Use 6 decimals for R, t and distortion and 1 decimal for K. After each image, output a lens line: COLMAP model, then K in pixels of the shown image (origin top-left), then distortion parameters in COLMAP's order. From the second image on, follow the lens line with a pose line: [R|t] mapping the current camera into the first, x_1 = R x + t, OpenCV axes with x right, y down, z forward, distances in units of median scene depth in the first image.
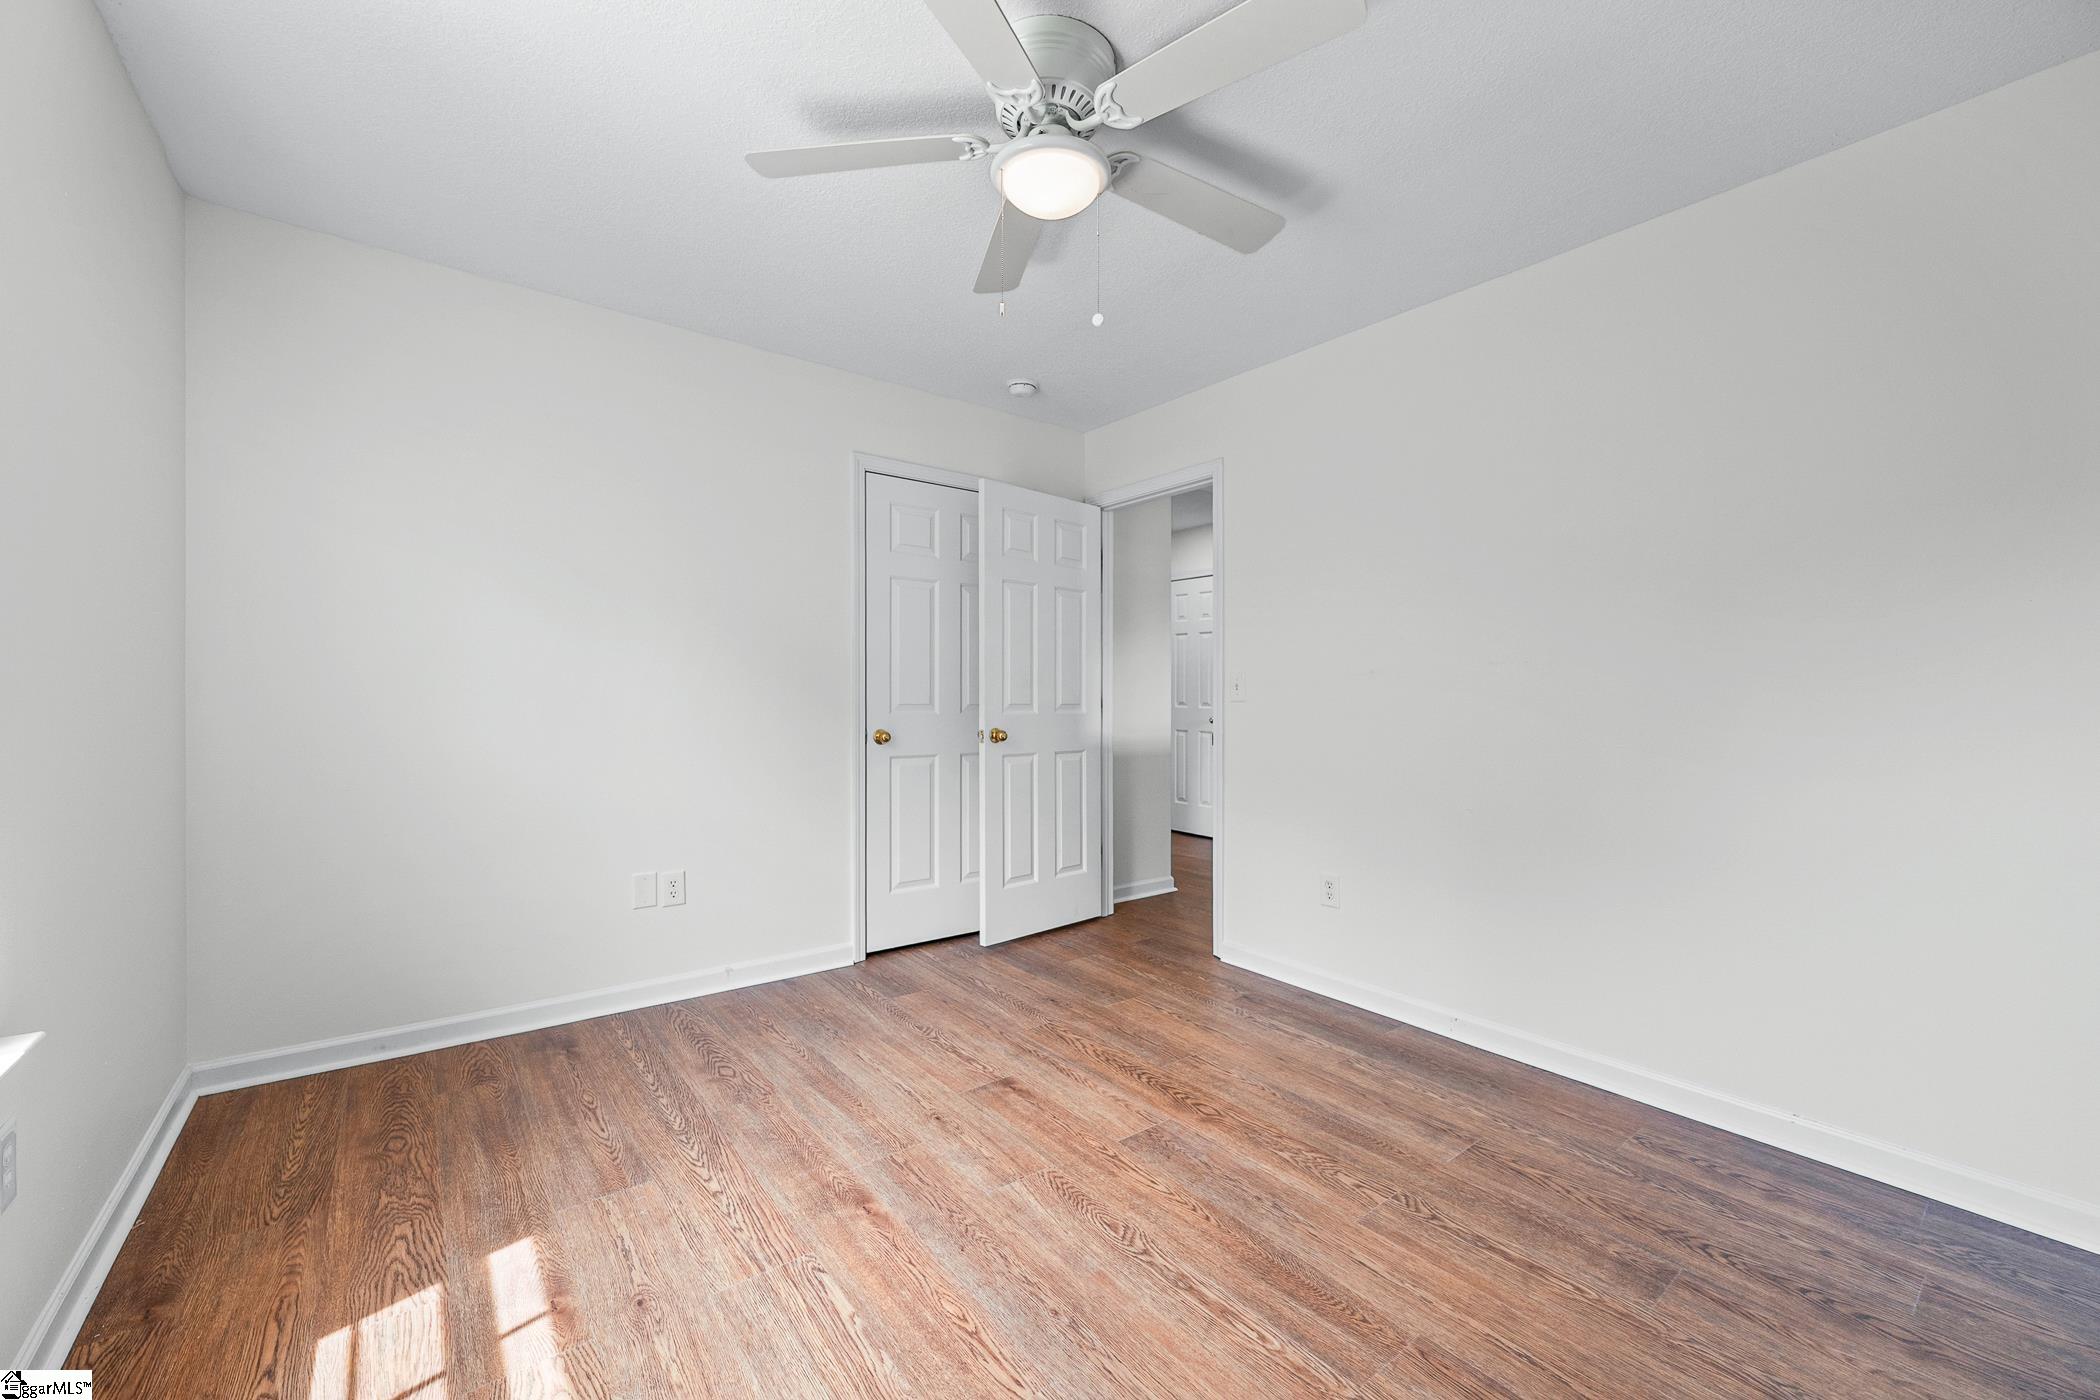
lens RADIAL K [[833.6, 0, 1043.3], [0, 833.6, 694.3], [0, 0, 1]] dist [-0.003198, 0.000185]
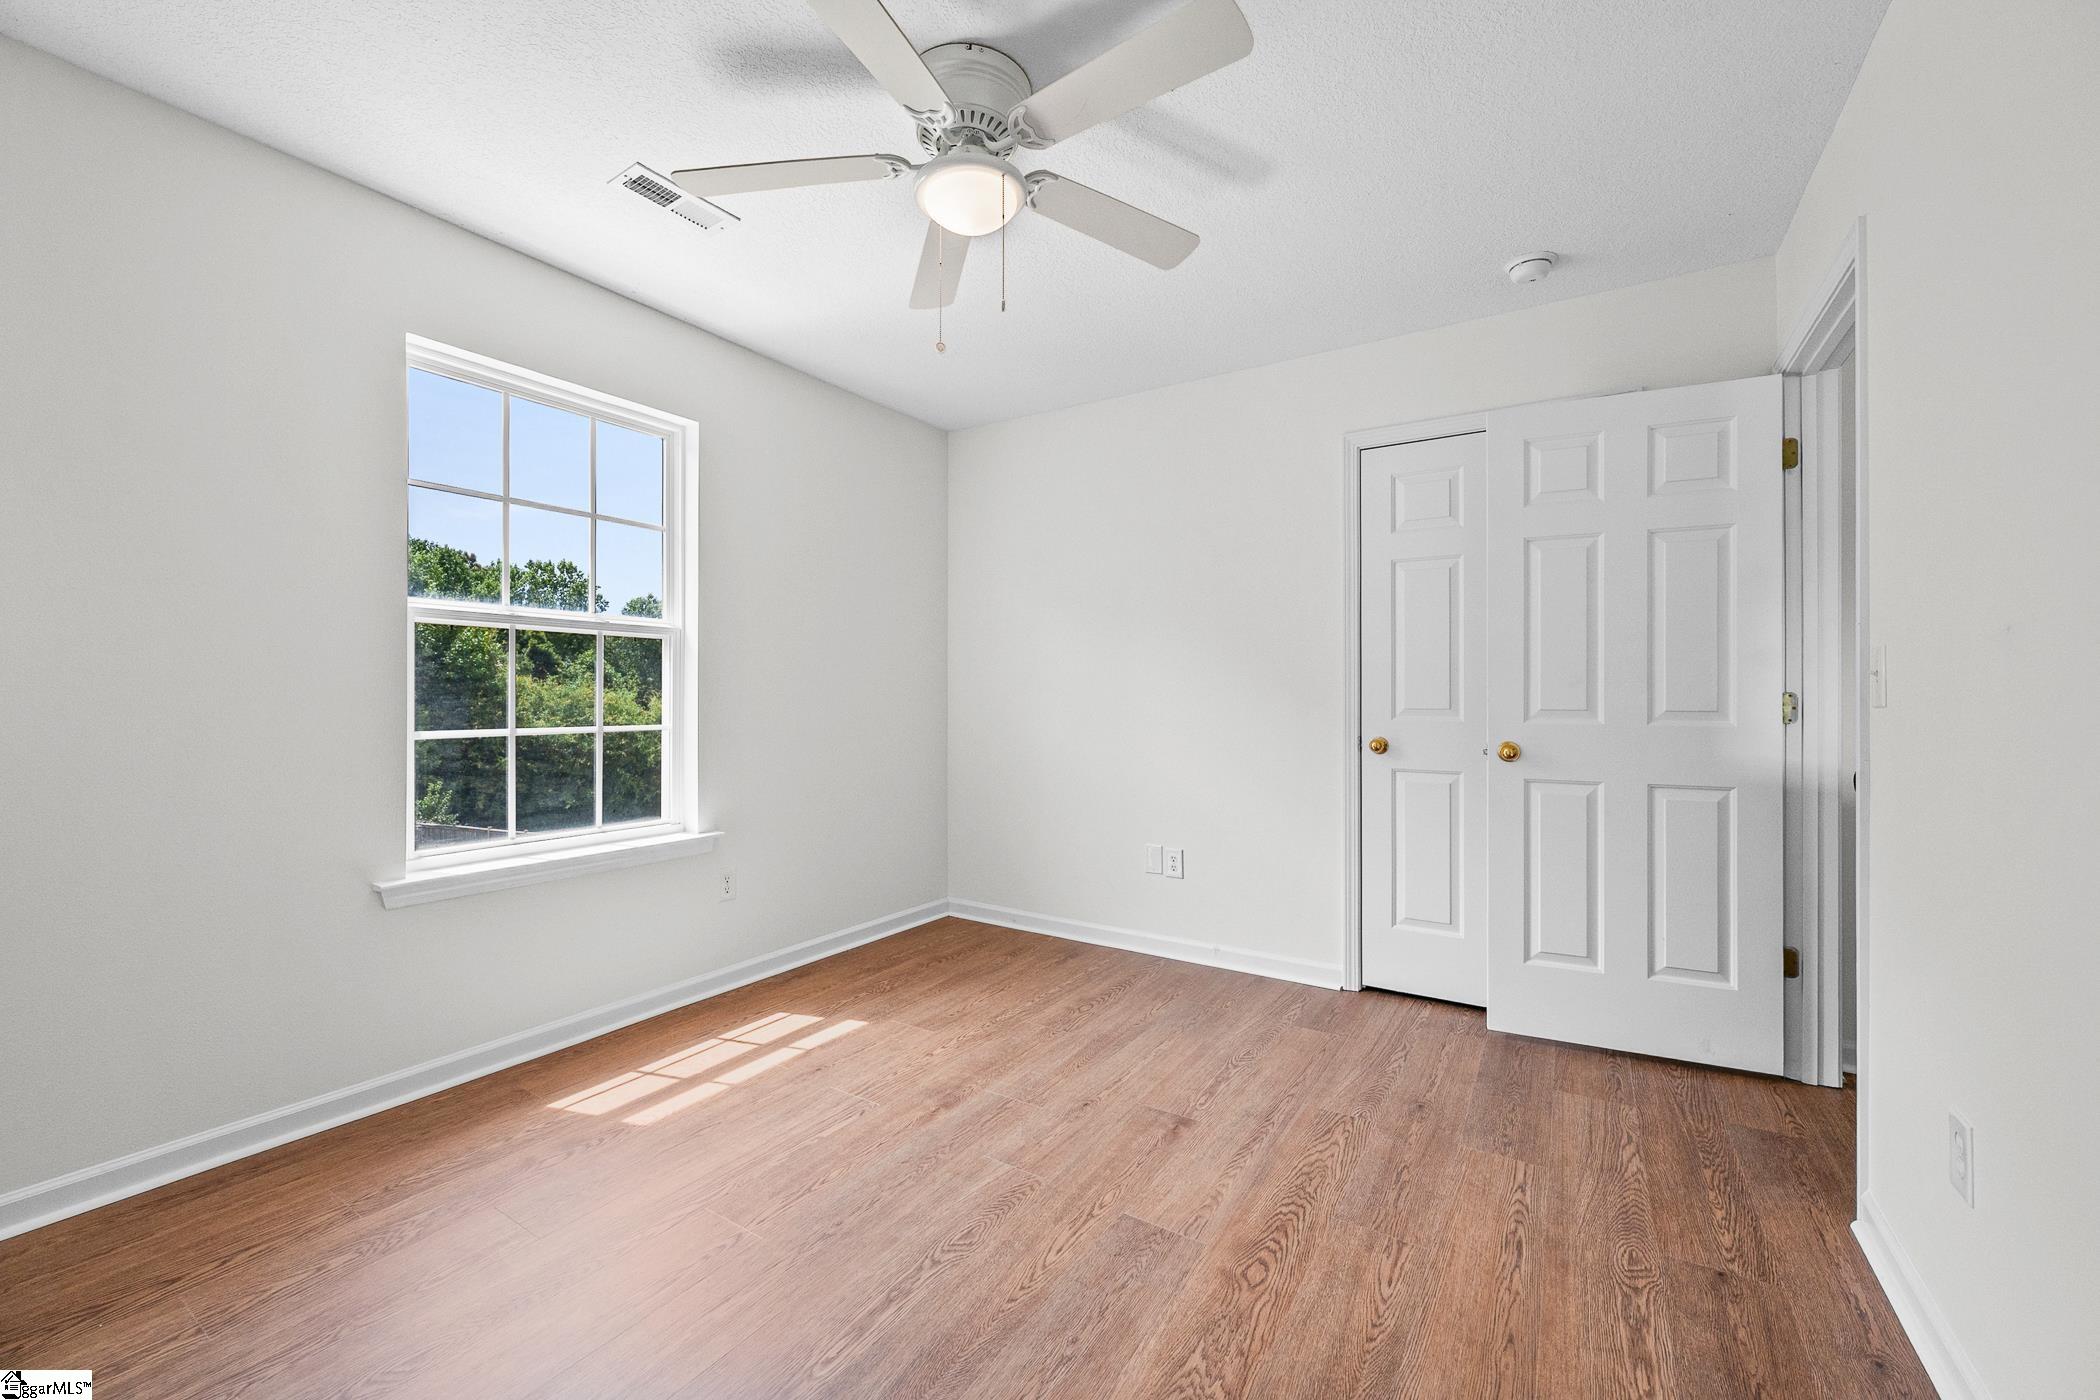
lens RADIAL K [[833.6, 0, 1055.4], [0, 833.6, 705.7], [0, 0, 1]] dist [-0.003198, 0.000185]
pose [[0.337605, 0.003561, -0.941281, 0.719122], [-0.000539, 0.999993, 0.003590, 0.008215], [0.941288, -0.000705, 0.337605, 0.530407]]
